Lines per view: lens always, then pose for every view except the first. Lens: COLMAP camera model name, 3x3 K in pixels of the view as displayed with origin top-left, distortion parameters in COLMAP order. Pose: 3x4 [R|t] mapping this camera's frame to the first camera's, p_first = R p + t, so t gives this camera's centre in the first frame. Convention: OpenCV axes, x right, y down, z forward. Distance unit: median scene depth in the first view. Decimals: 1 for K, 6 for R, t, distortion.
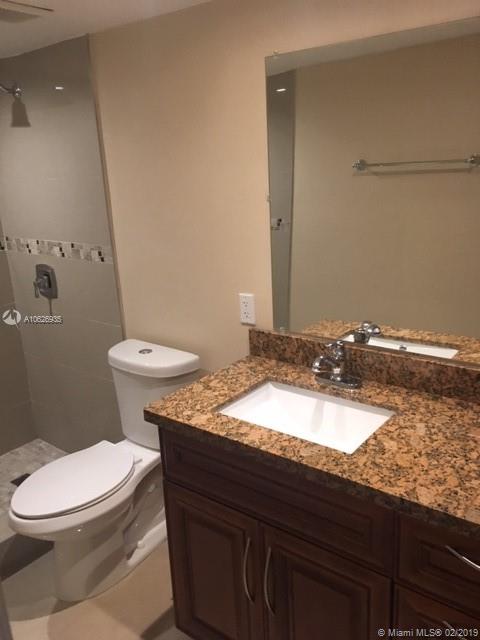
lens RADIAL K [[540.3, 0, 244.7], [0, 540.3, 322.9], [0, 0, 1]] dist [0.057377, -0.067441]
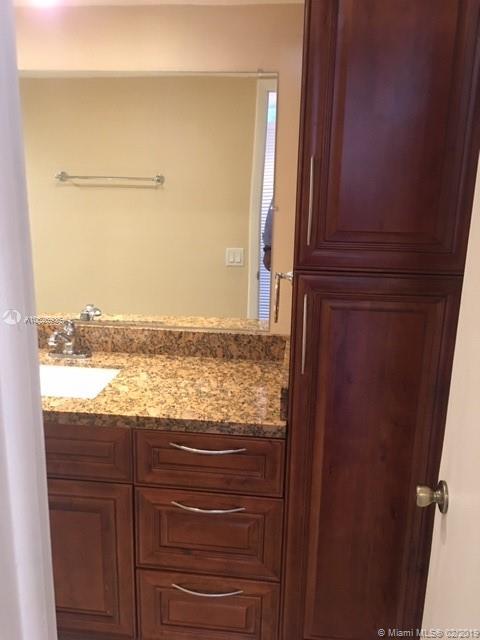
lens RADIAL K [[540.3, 0, 241.5], [0, 540.3, 316.4], [0, 0, 1]] dist [0.057377, -0.067441]
pose [[0.854235, -0.056811, 0.516774, -0.096133], [0.080030, 0.996533, -0.022739, 0.069658], [-0.513690, 0.060782, 0.855820, -0.167471]]
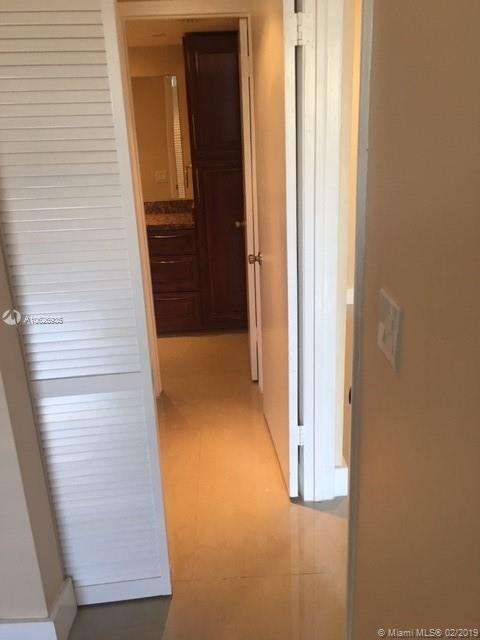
lens RADIAL K [[540.3, 0, 239.7], [0, 540.3, 322.2], [0, 0, 1]] dist [0.057377, -0.067441]
pose [[0.765047, -0.199280, 0.612365, -0.790621], [0.183478, 0.978955, 0.089353, 0.407585], [-0.617283, 0.043996, 0.785510, -1.141466]]
